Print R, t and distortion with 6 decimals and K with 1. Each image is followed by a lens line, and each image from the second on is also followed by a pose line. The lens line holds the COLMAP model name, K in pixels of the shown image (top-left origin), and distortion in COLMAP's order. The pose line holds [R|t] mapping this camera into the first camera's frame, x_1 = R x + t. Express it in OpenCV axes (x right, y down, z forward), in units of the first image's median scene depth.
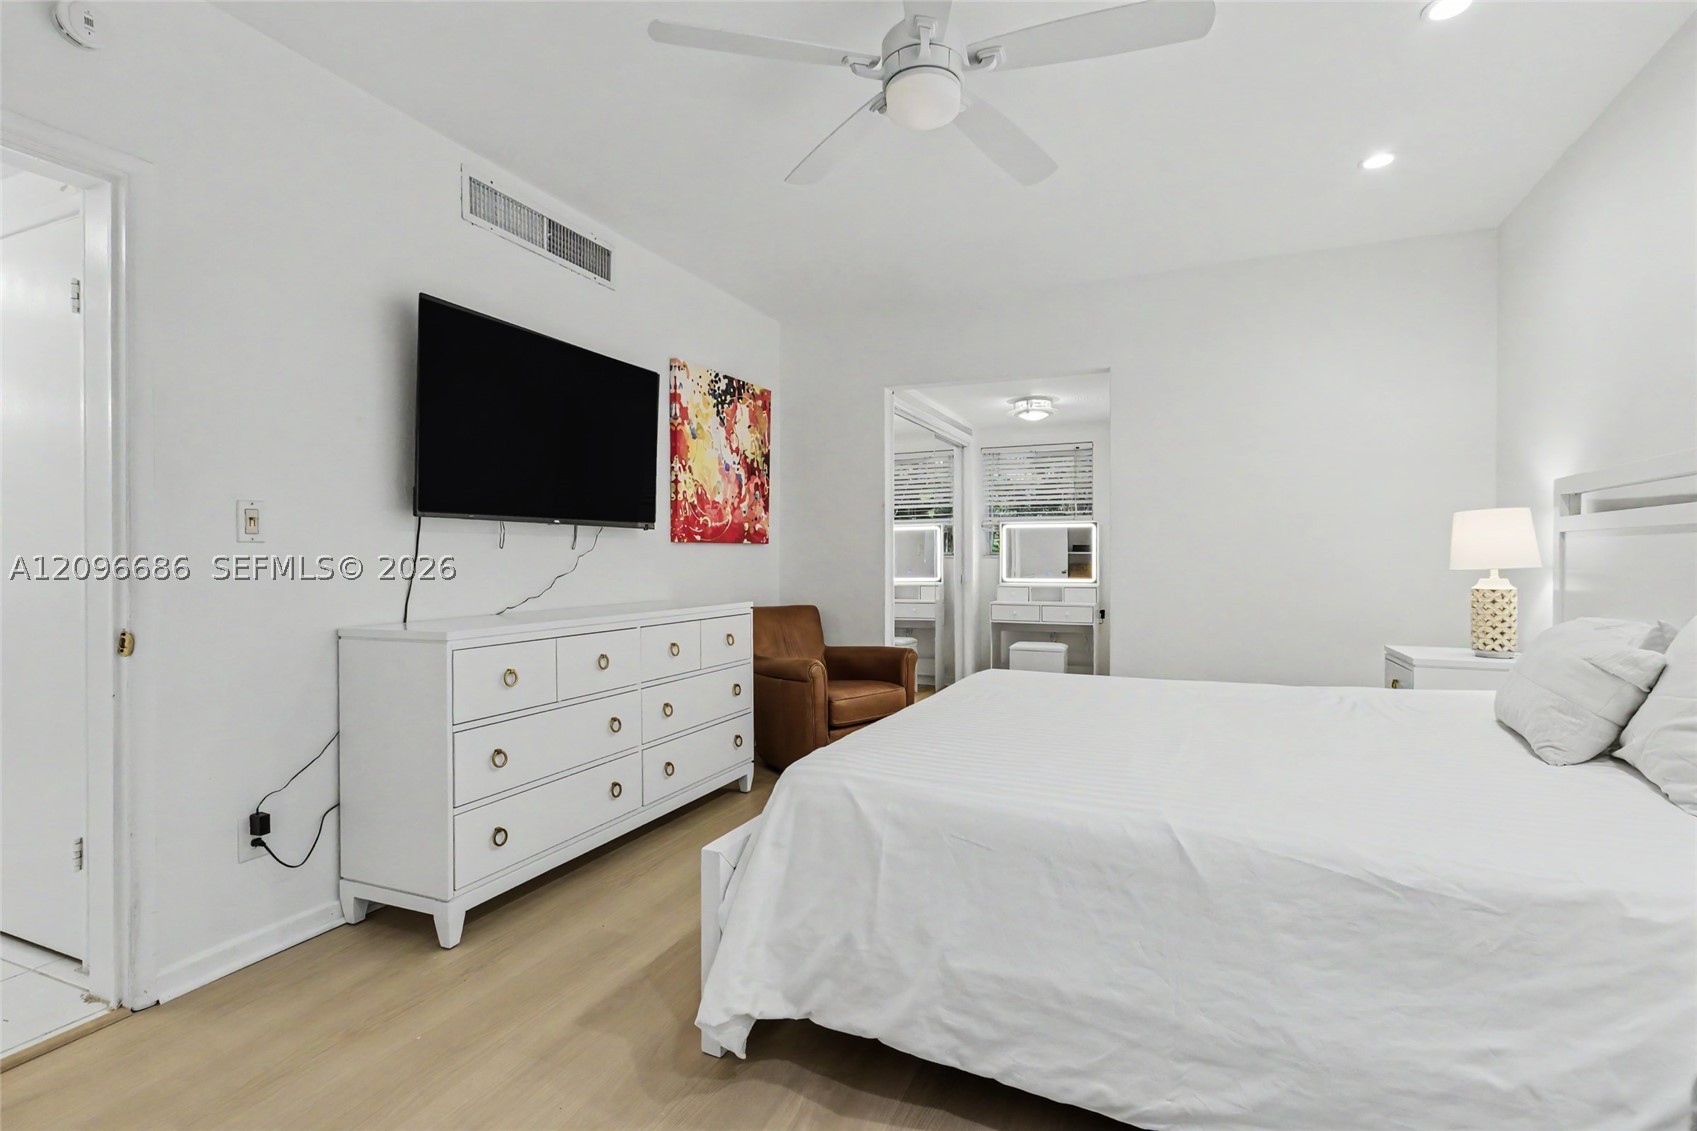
lens RADIAL K [[780.7, 0, 841.4], [0, 780.7, 572.1], [0, 0, 1]] dist [0.002707, -0.000721]
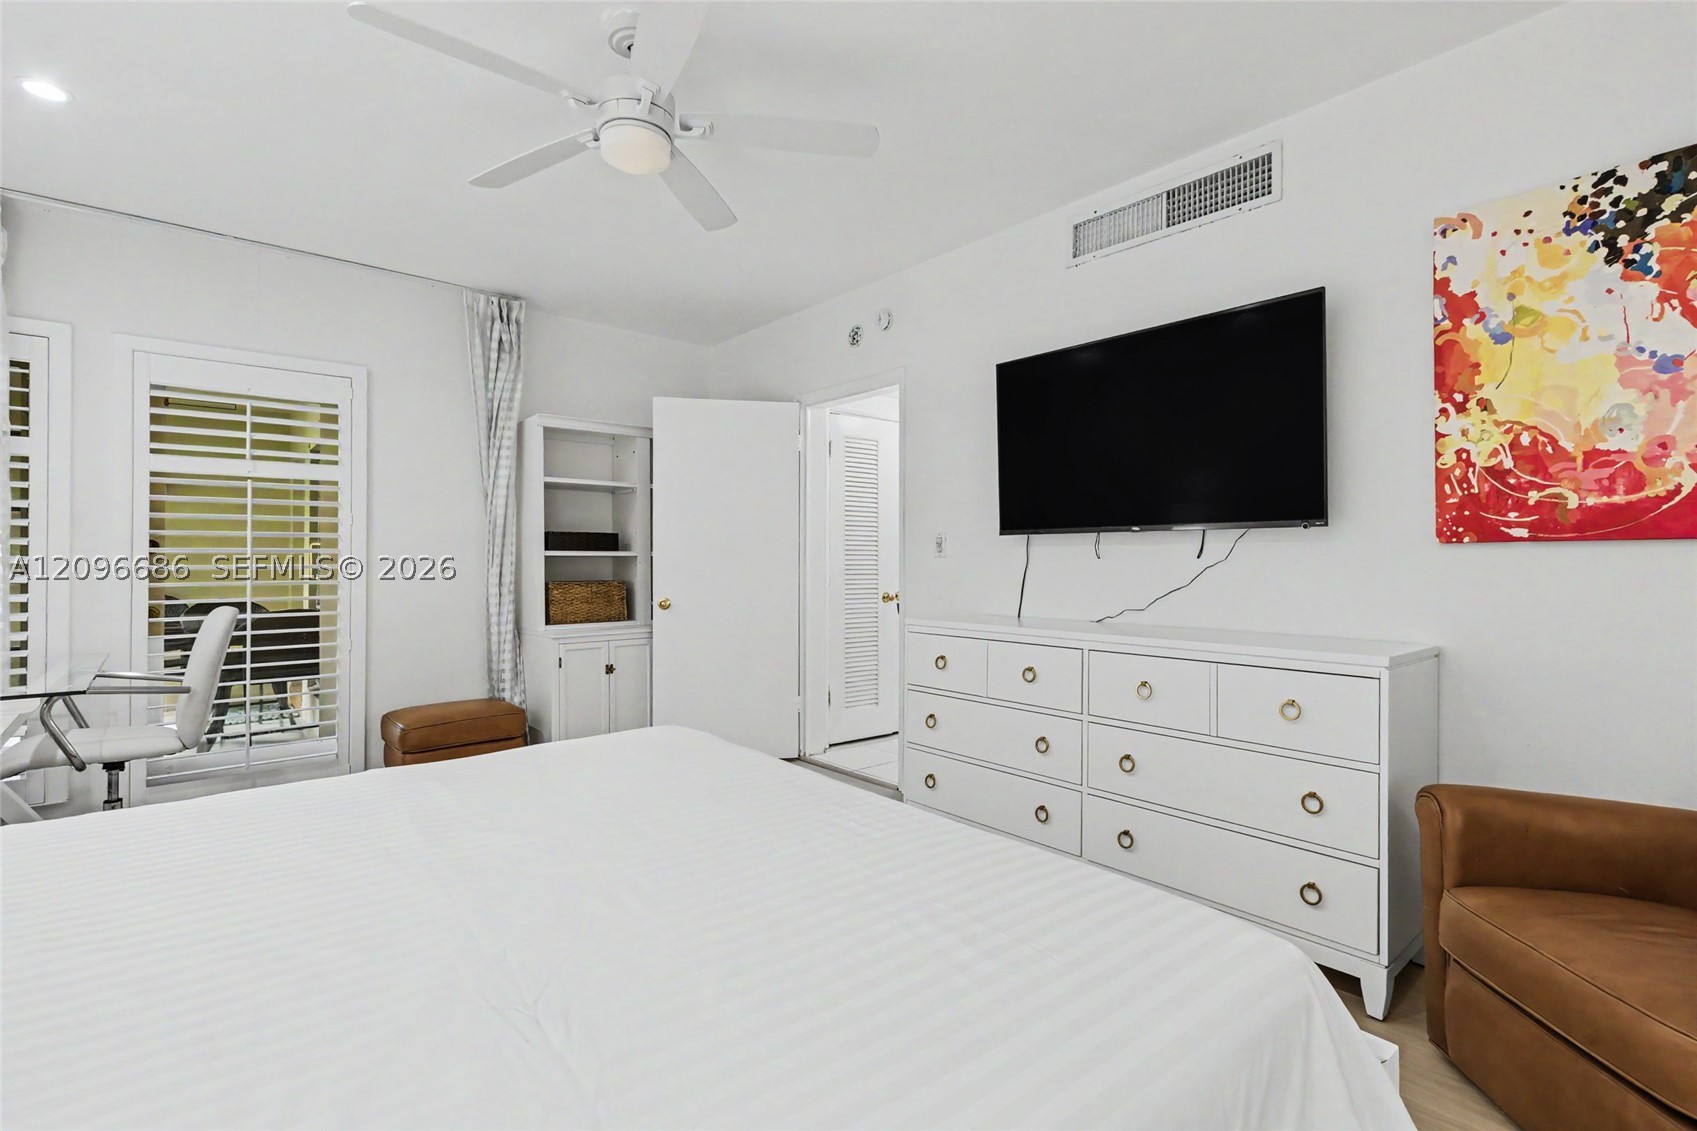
lens RADIAL K [[780.7, 0, 836.7], [0, 780.7, 559.3], [0, 0, 1]] dist [0.002707, -0.000721]
pose [[-0.430333, 0.001086, -0.902670, 0.470230], [-0.016819, 0.999816, 0.009221, -0.024014], [0.902514, 0.019150, -0.430236, 0.823124]]
